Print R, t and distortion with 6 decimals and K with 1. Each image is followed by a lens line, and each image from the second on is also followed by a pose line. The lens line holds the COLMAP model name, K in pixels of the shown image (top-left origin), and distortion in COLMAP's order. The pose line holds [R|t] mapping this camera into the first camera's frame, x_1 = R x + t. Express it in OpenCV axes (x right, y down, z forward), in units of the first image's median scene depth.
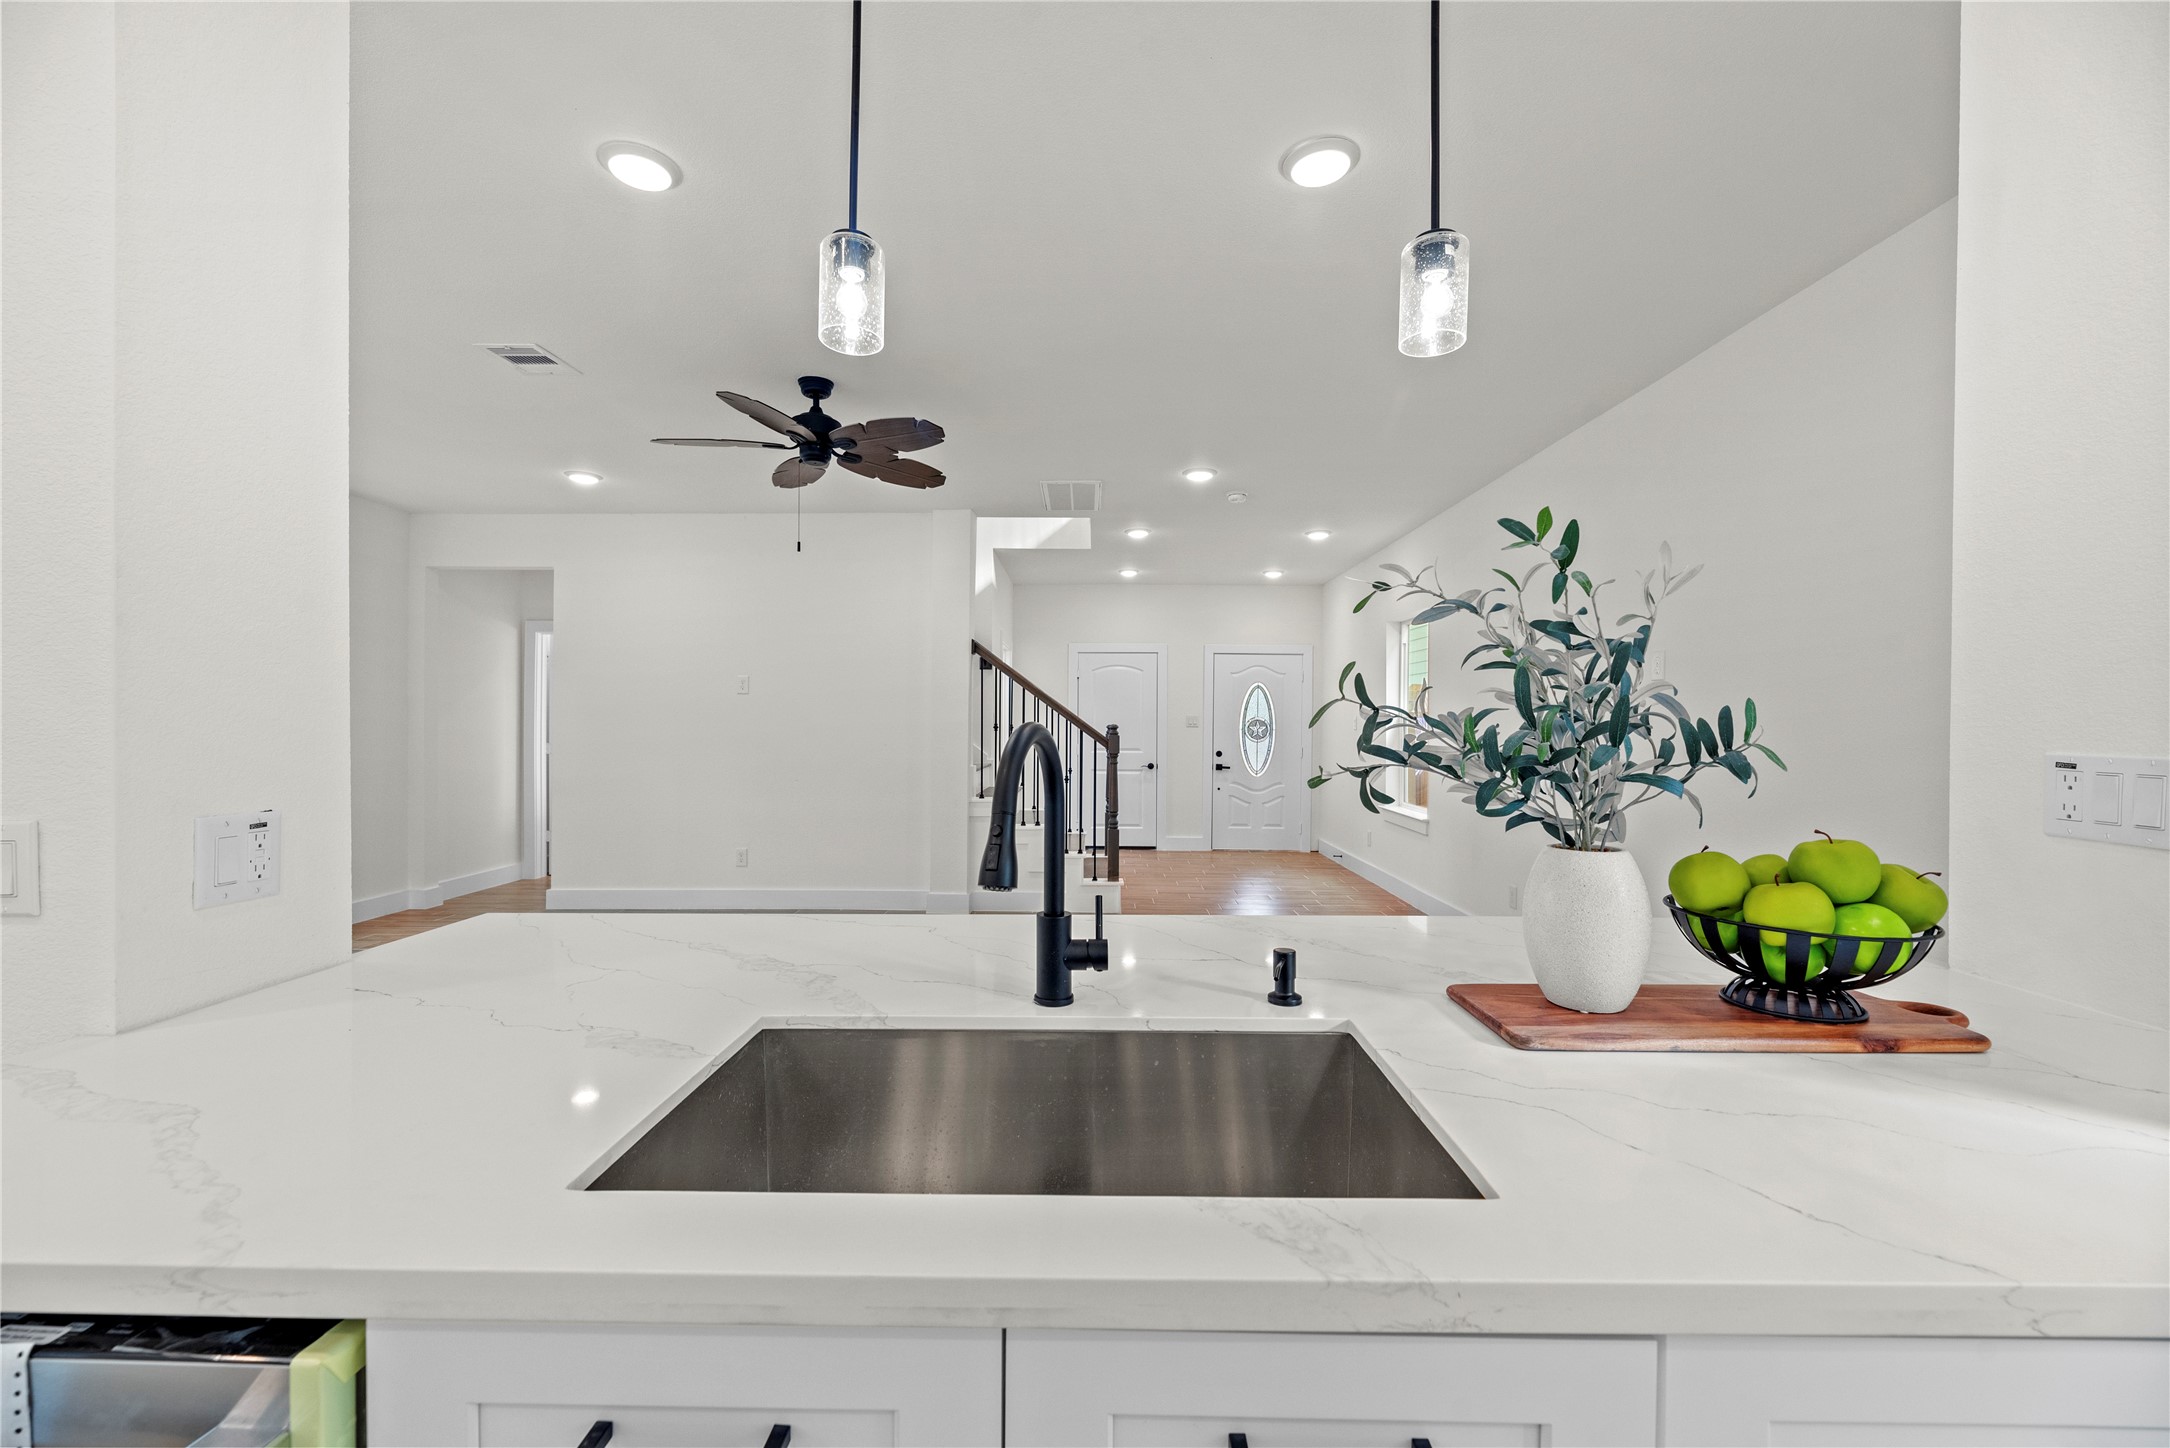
lens RADIAL K [[864.3, 0, 1082.8], [0, 864.3, 735.4], [0, 0, 1]] dist [-0.001038, -0.000236]
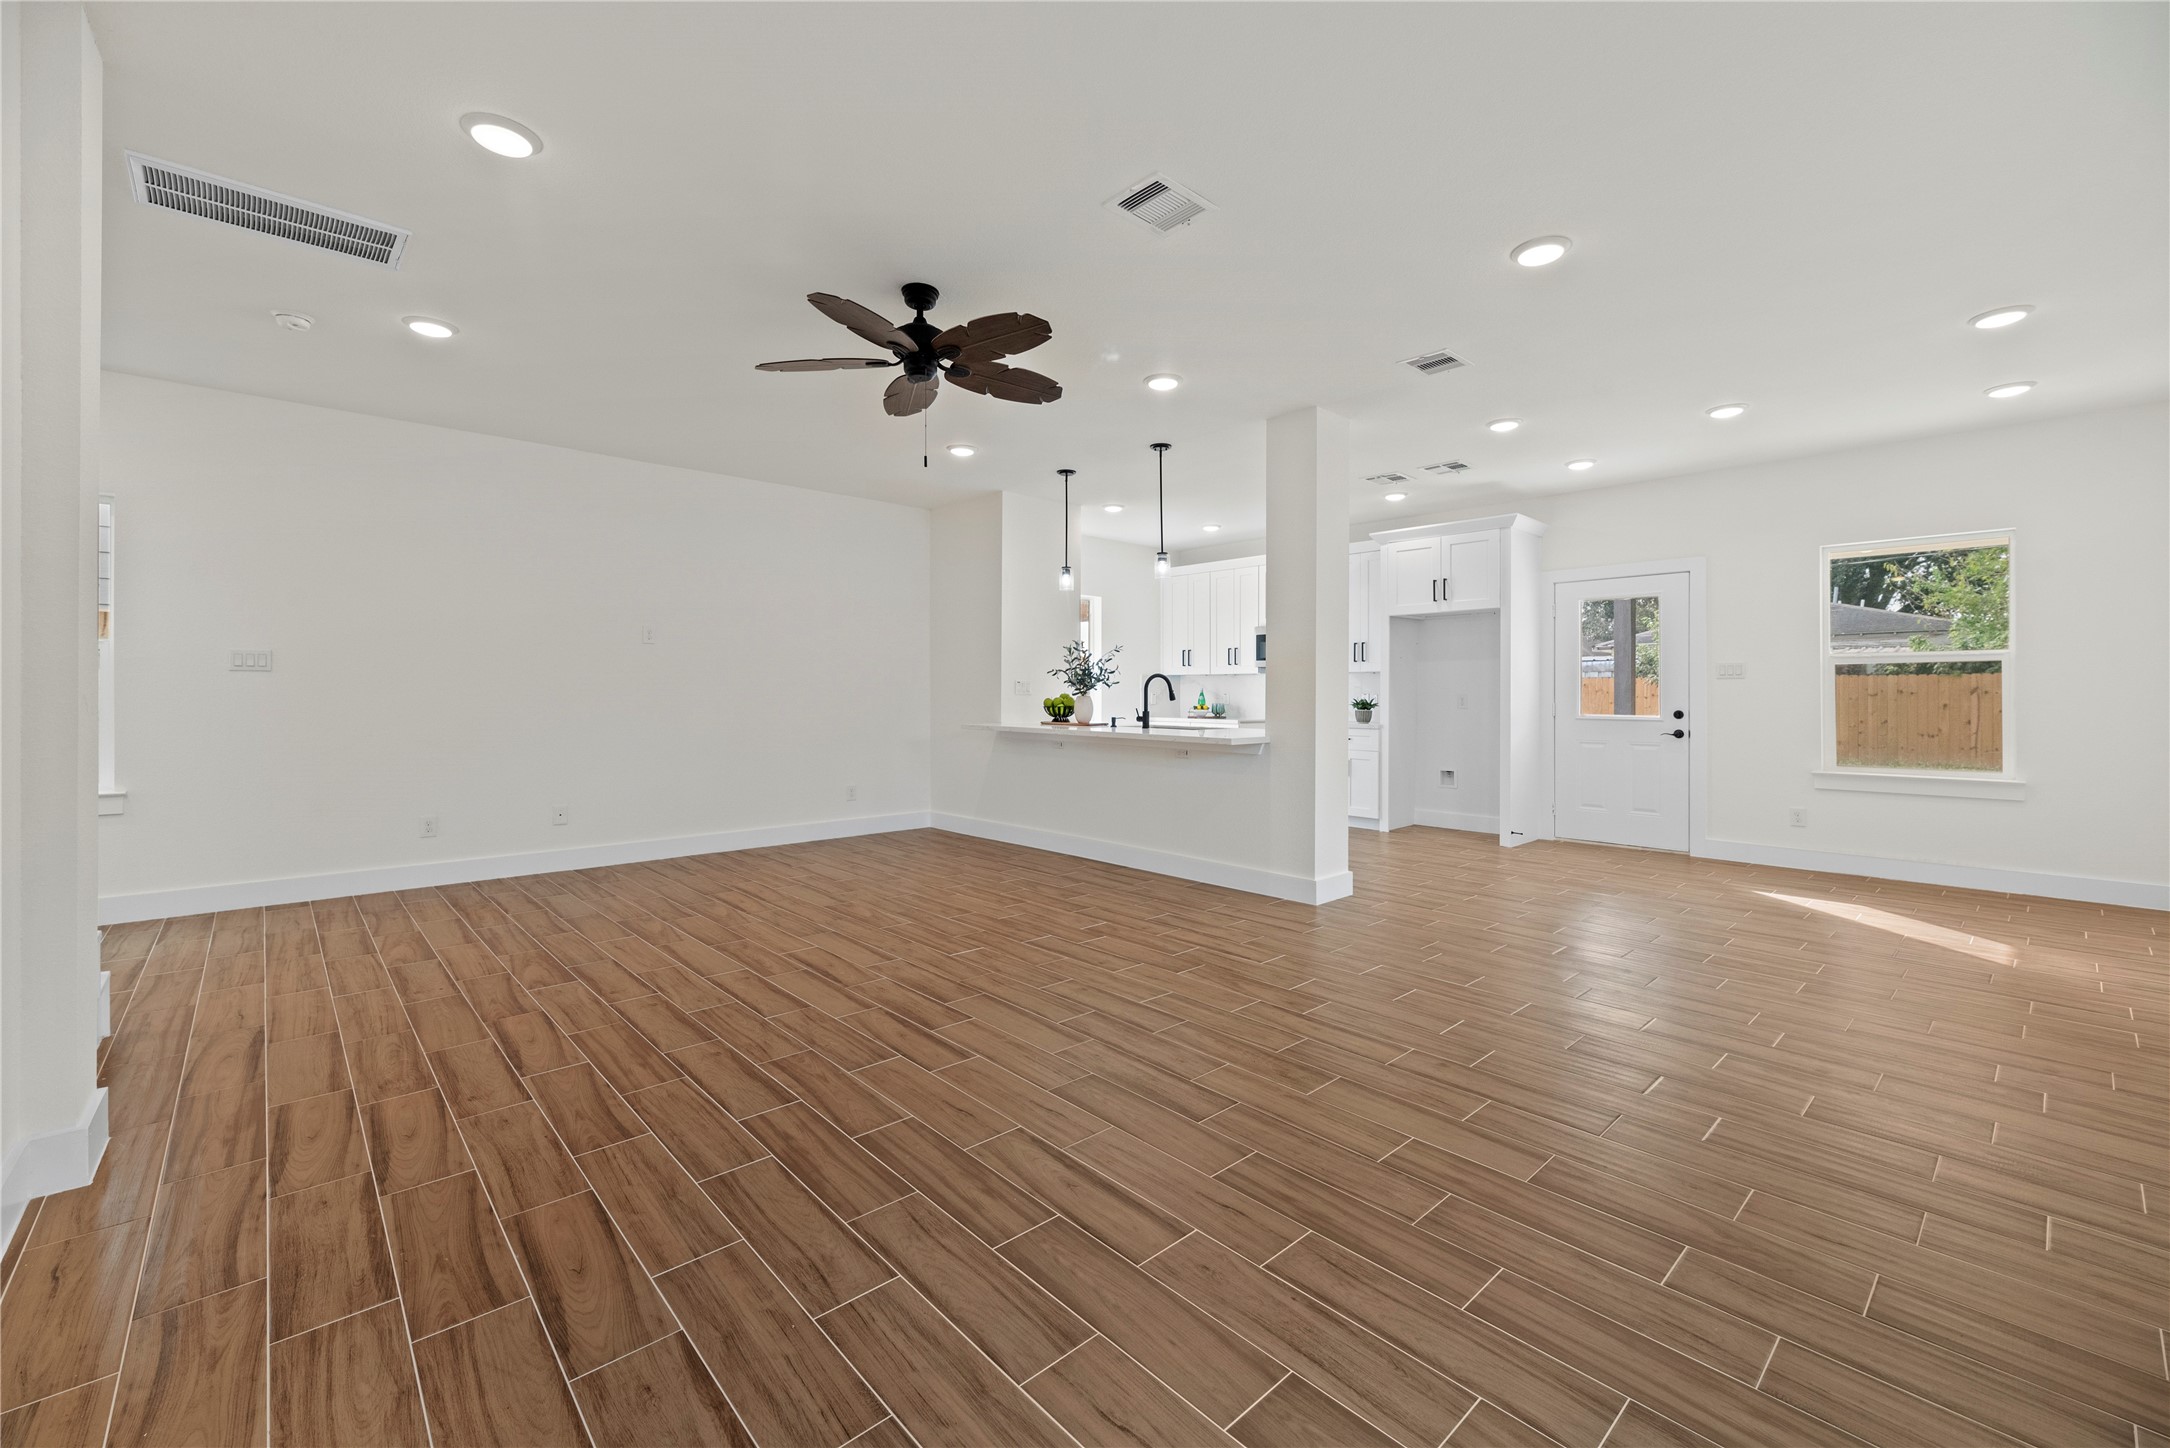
lens RADIAL K [[887.8, 0, 1087.1], [0, 887.8, 692.4], [0, 0, 1]] dist [0.001797, 0.000084]
pose [[-0.688647, -0.005102, 0.725078, -1.807996], [0.003051, 0.999946, 0.009934, 0.022065], [-0.725090, 0.009053, -0.688595, 2.444734]]
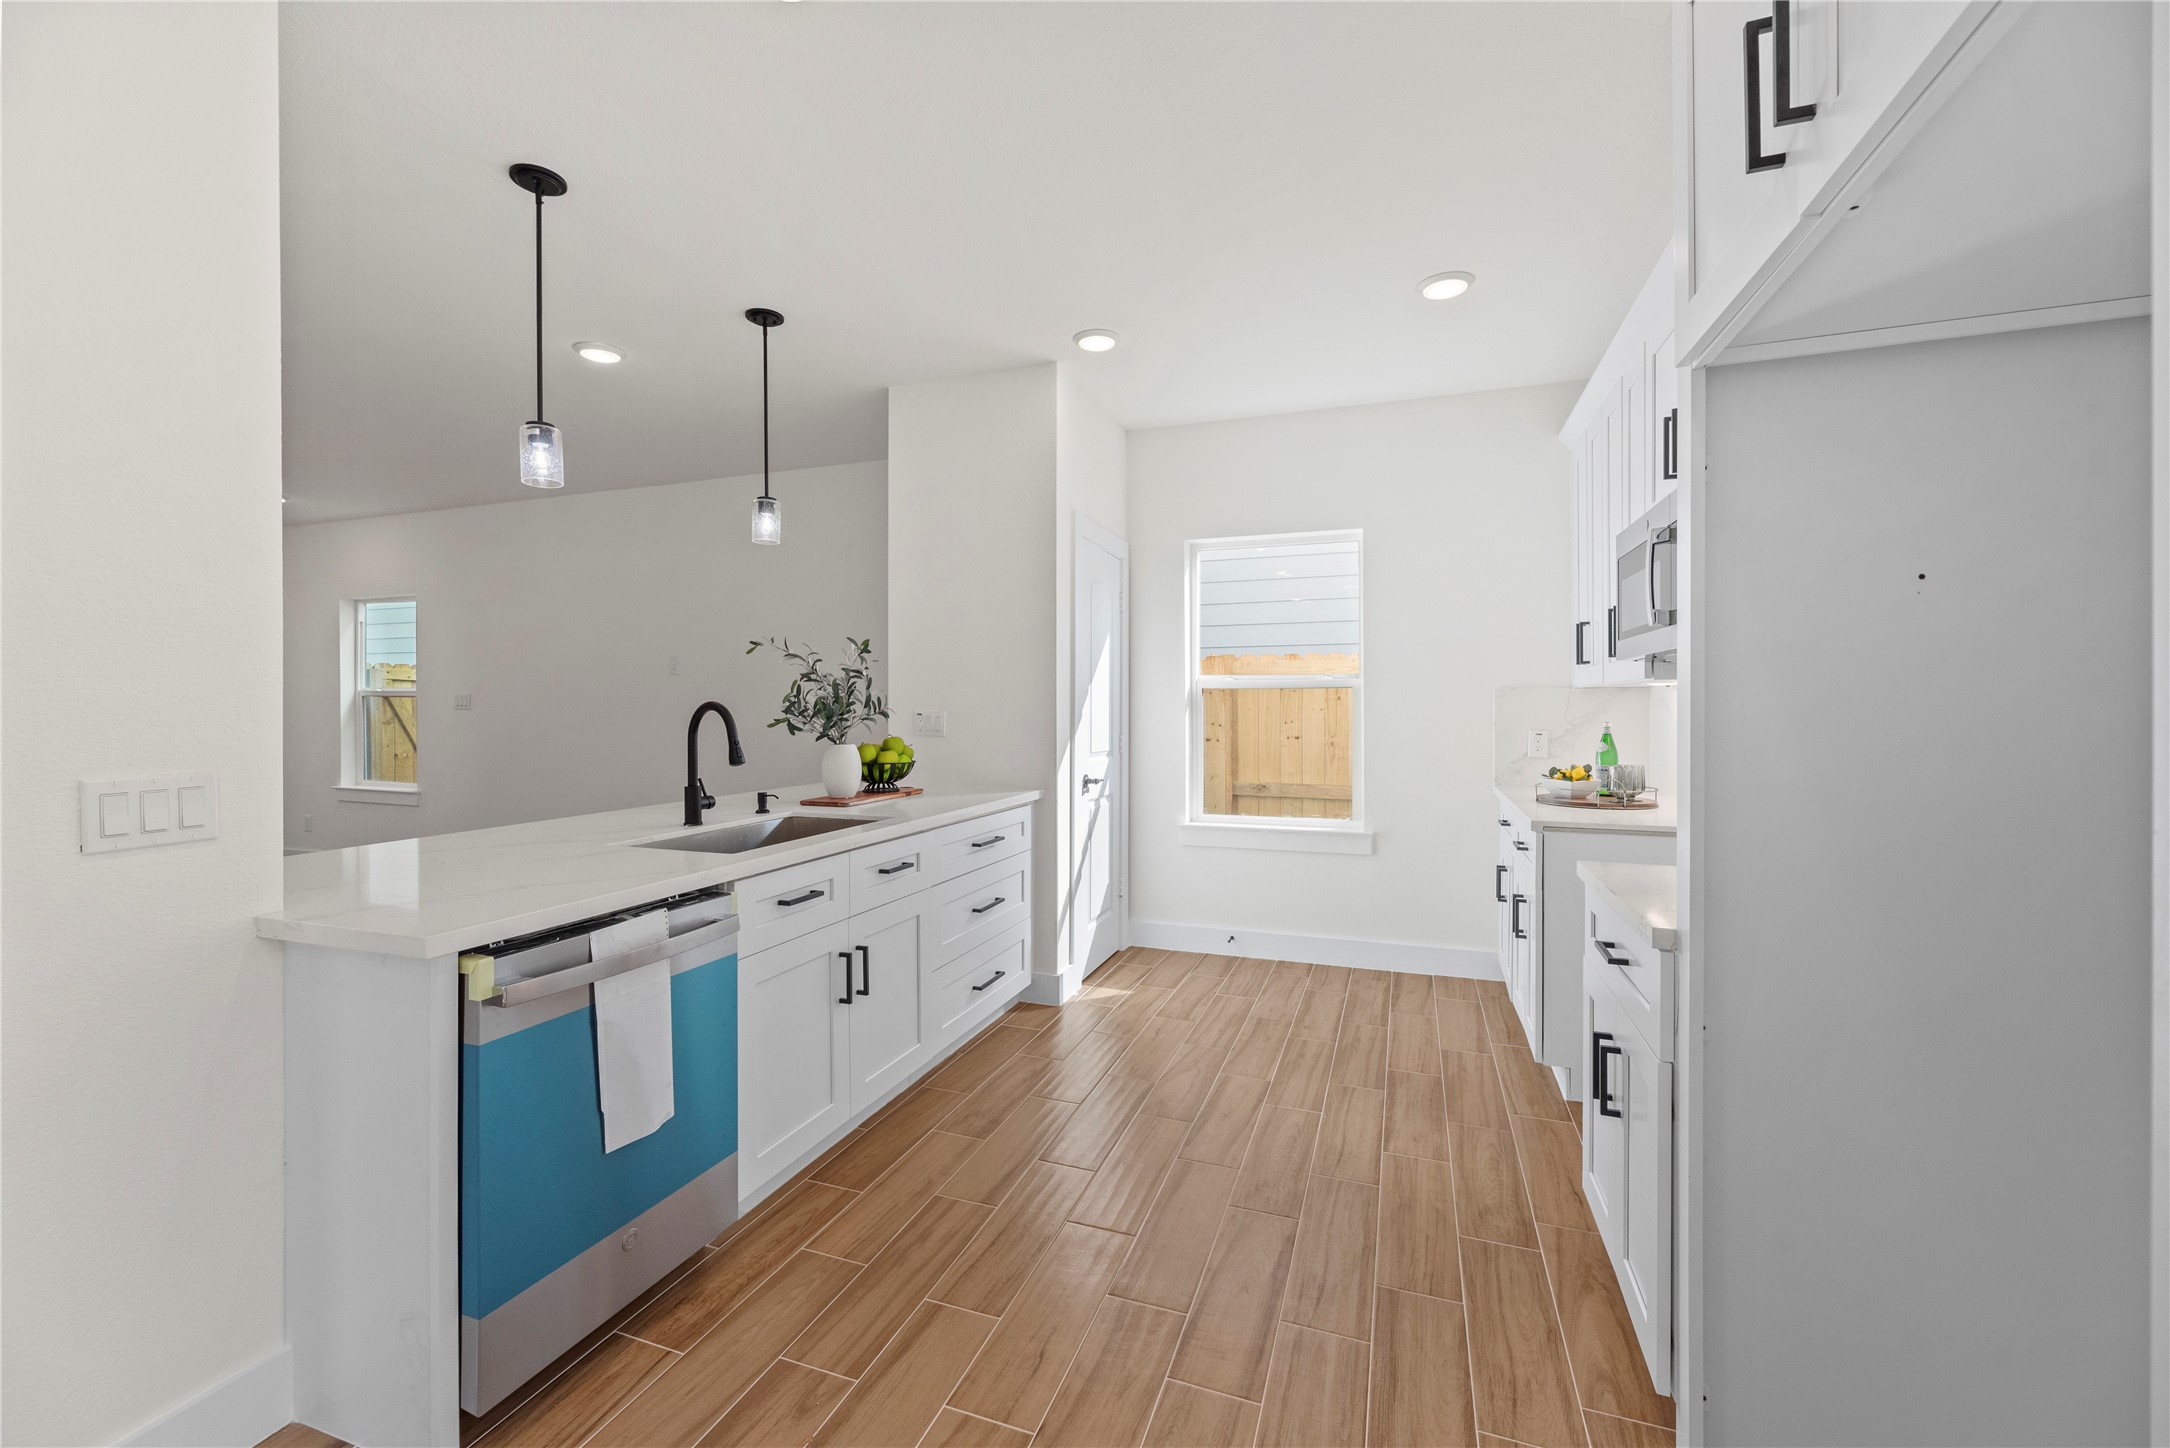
lens RADIAL K [[874.8, 0, 1081.8], [0, 874.8, 708.9], [0, 0, 1]] dist [0.000458, -0.000095]
pose [[0.329754, -0.008695, 0.944027, -0.937132], [0.013856, 0.999894, 0.004370, 0.004074], [-0.943965, 0.011640, 0.329839, -0.361136]]
